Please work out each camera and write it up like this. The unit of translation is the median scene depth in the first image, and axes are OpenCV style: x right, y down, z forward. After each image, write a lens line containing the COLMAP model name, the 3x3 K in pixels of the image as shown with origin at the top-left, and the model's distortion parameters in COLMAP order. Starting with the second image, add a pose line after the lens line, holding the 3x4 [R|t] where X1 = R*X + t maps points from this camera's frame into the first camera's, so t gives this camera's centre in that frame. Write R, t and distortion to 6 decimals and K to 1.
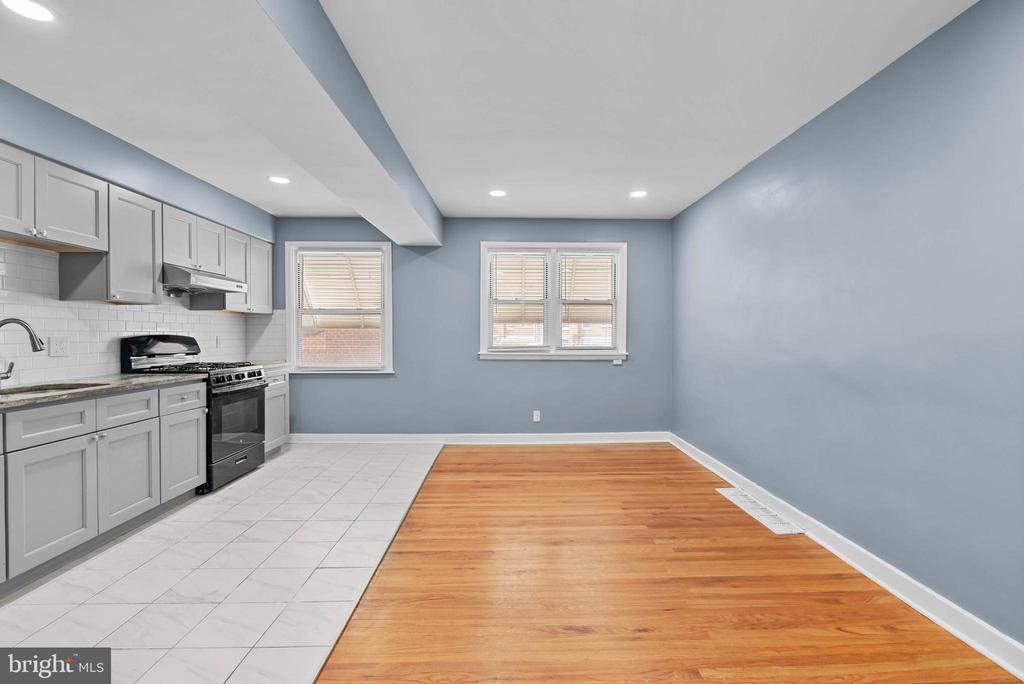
lens RADIAL K [[468.9, 0, 517.2], [0, 468.9, 337.8], [0, 0, 1]] dist [-0.002763, 0.000138]
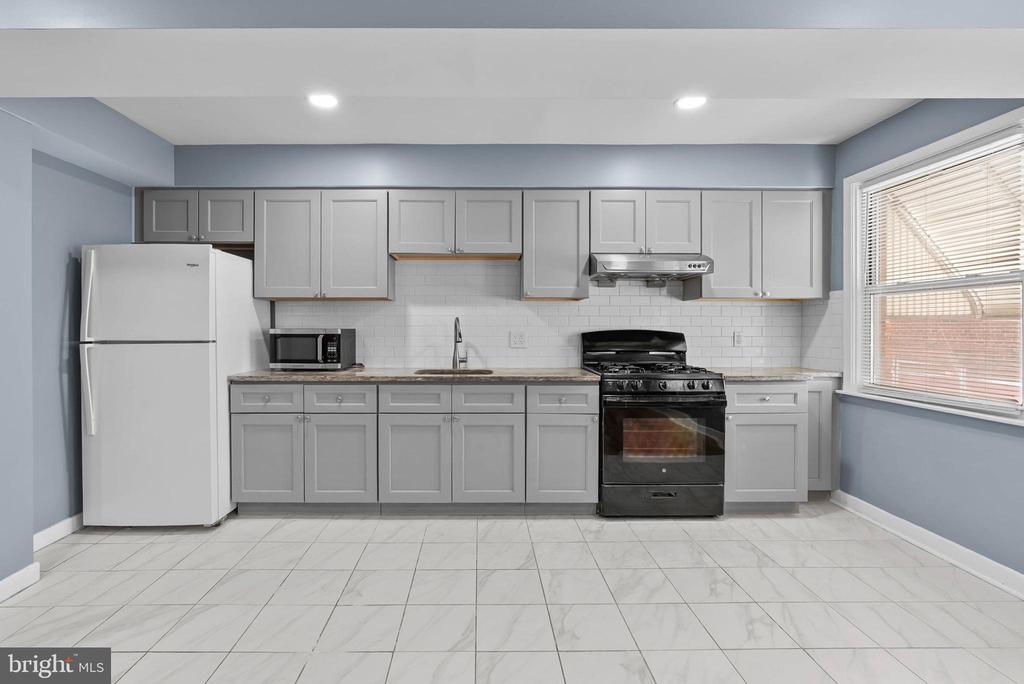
lens RADIAL K [[487.3, 0, 484.8], [0, 487.3, 329.9], [0, 0, 1]] dist [-0.011127, 0.000052]
pose [[-0.022254, 0.003758, -0.999745, 0.157695], [-0.008692, 0.999954, 0.003952, -0.006049], [0.999715, 0.008778, -0.022220, 0.568817]]
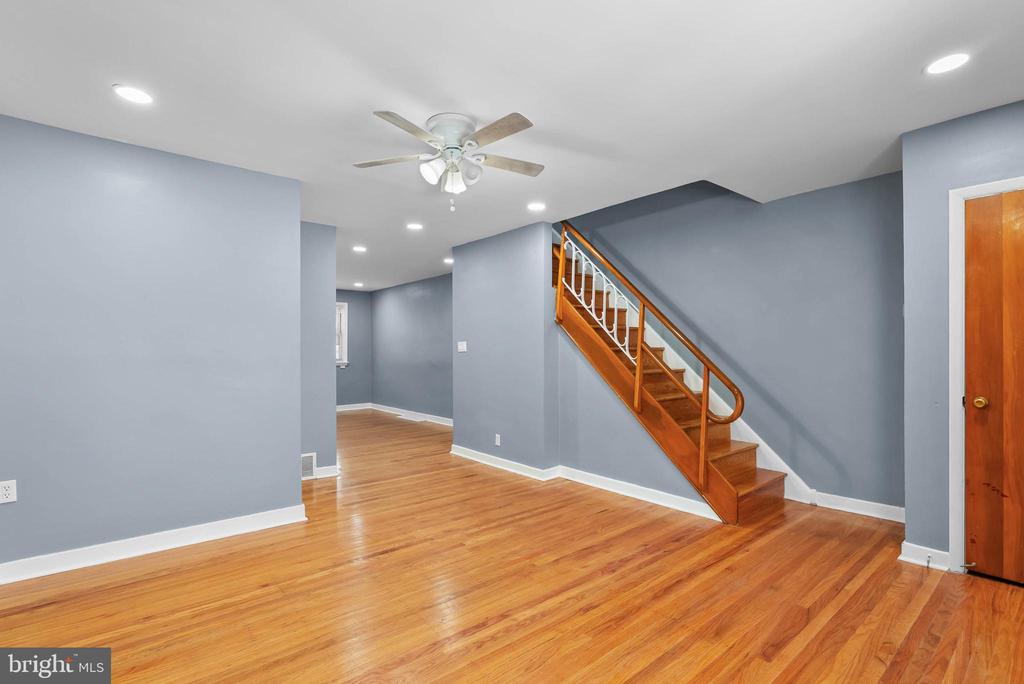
lens RADIAL K [[487.7, 0, 515.6], [0, 487.7, 349.2], [0, 0, 1]] dist [-0.001798, -0.000027]
pose [[0.782989, -0.000080, 0.622035, -0.476168], [0.006972, 0.999938, -0.008648, 0.003370], [-0.621996, 0.011108, 0.782941, -0.989405]]
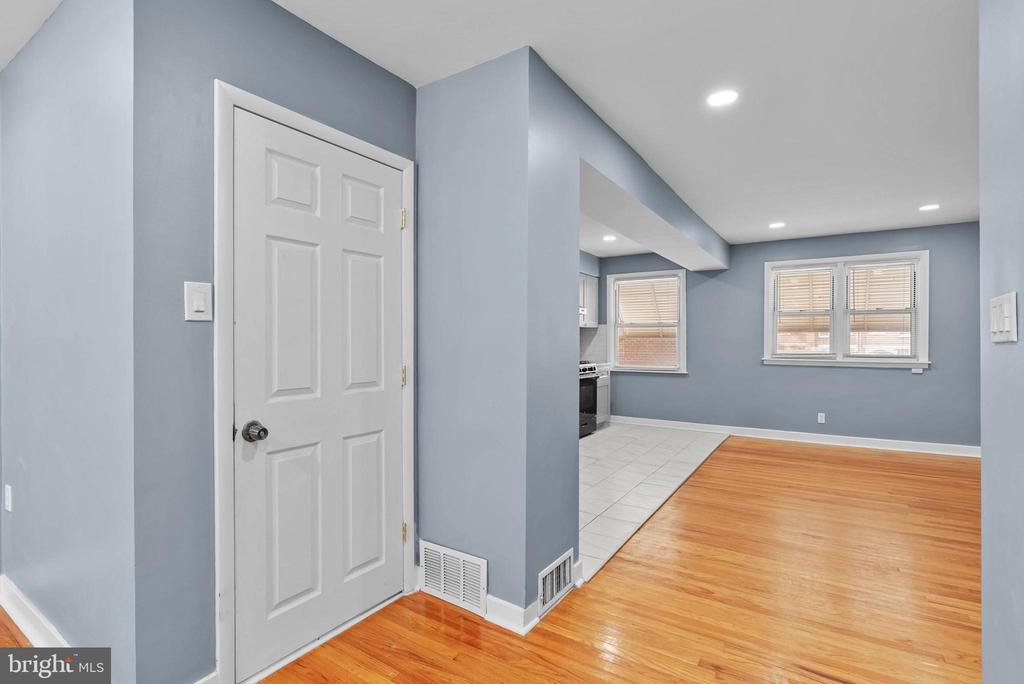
lens RADIAL K [[478.6, 0, 515.4], [0, 478.6, 344.1], [0, 0, 1]] dist [-0.014457, 0.000169]
pose [[0.826690, 0.003030, -0.562650, 0.078709], [-0.004992, 0.999986, -0.001949, 0.001603], [0.562636, 0.004420, 0.826693, -0.327972]]
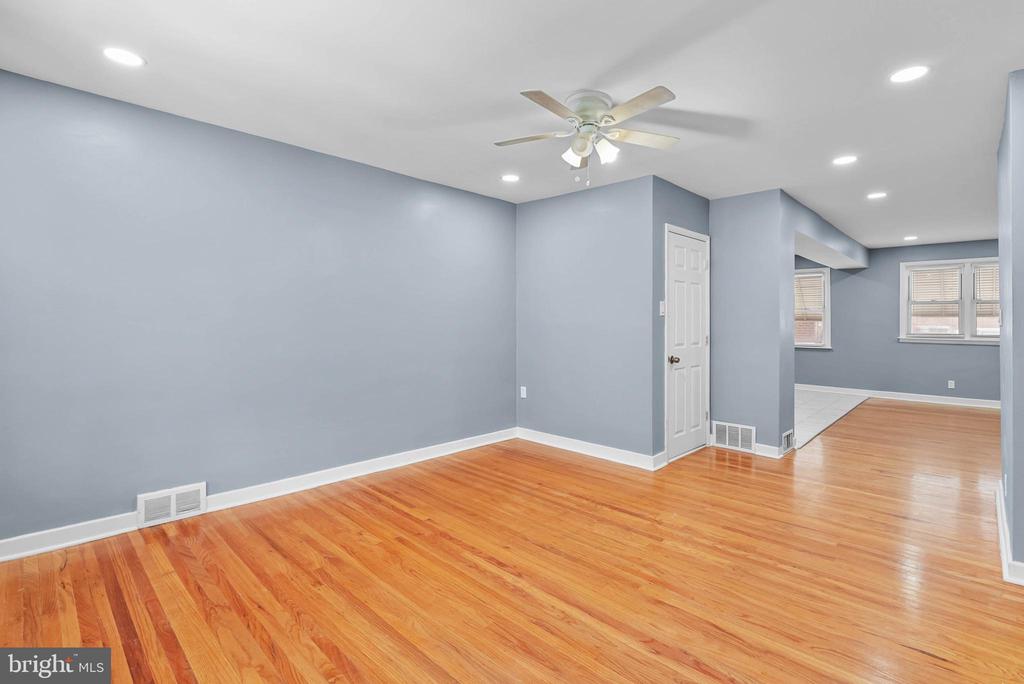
lens RADIAL K [[473.1, 0, 517.4], [0, 473.1, 316.7], [0, 0, 1]] dist [-0.003905, 0.000045]
pose [[0.702373, -0.002541, -0.711805, 0.140693], [-0.012030, 0.999808, -0.015439, 0.004123], [0.711708, 0.019407, 0.702207, -0.952912]]
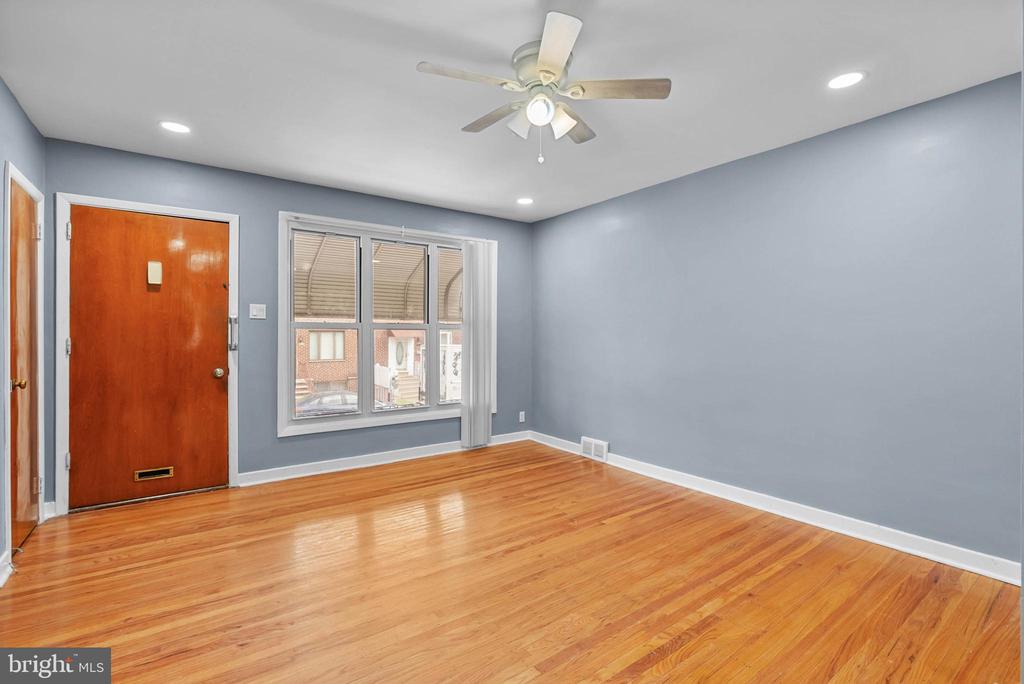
lens RADIAL K [[468.9, 0, 517.2], [0, 468.9, 337.8], [0, 0, 1]] dist [-0.002763, 0.000138]
pose [[-0.819144, 0.004924, -0.573567, 0.080225], [-0.003087, 0.999911, 0.012993, 0.000550], [0.573580, 0.012414, -0.819056, -0.168298]]
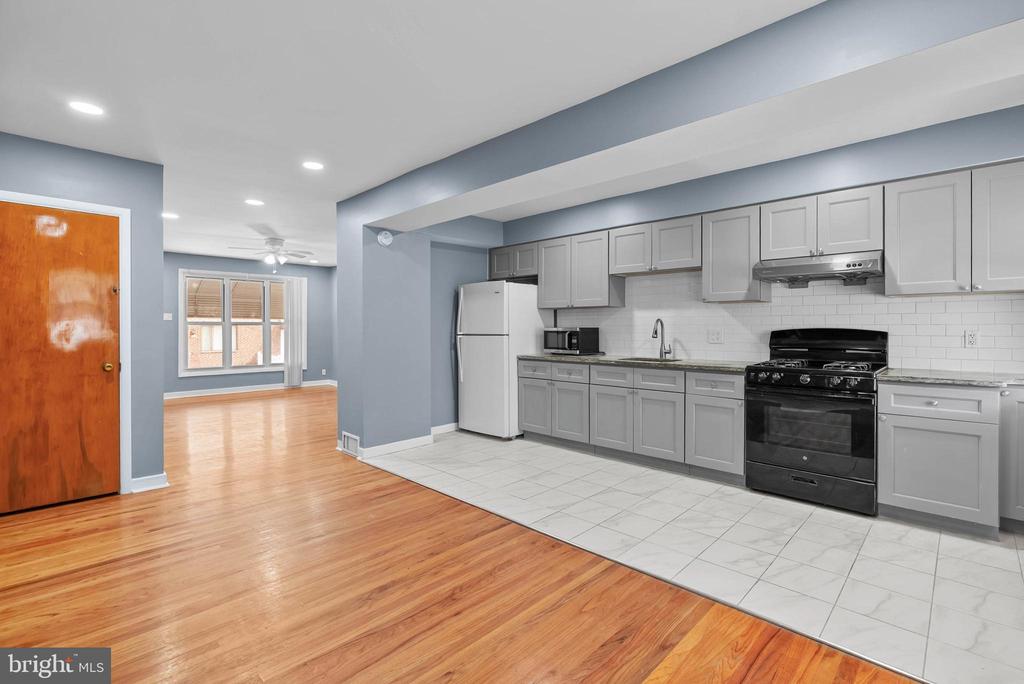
lens RADIAL K [[475.7, 0, 520.6], [0, 475.7, 328.7], [0, 0, 1]] dist [-0.002600, -0.000096]
pose [[-0.711373, 0.005712, -0.702791, 0.273016], [-0.002367, 0.999942, 0.010523, -0.011054], [0.702811, 0.009149, -0.711318, 0.972257]]
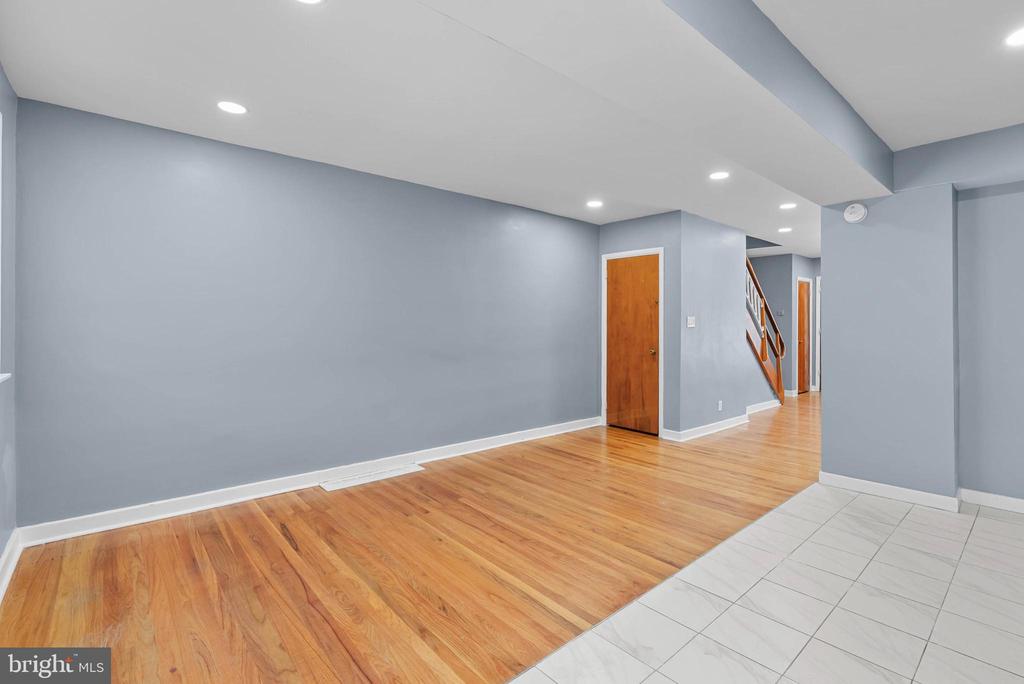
lens RADIAL K [[468.9, 0, 517.2], [0, 468.9, 337.8], [0, 0, 1]] dist [-0.002763, 0.000138]
pose [[-0.639856, -0.021937, 0.768182, -0.408371], [0.003449, 0.999500, 0.031416, -0.013102], [-0.768487, 0.022751, -0.639460, 0.971842]]
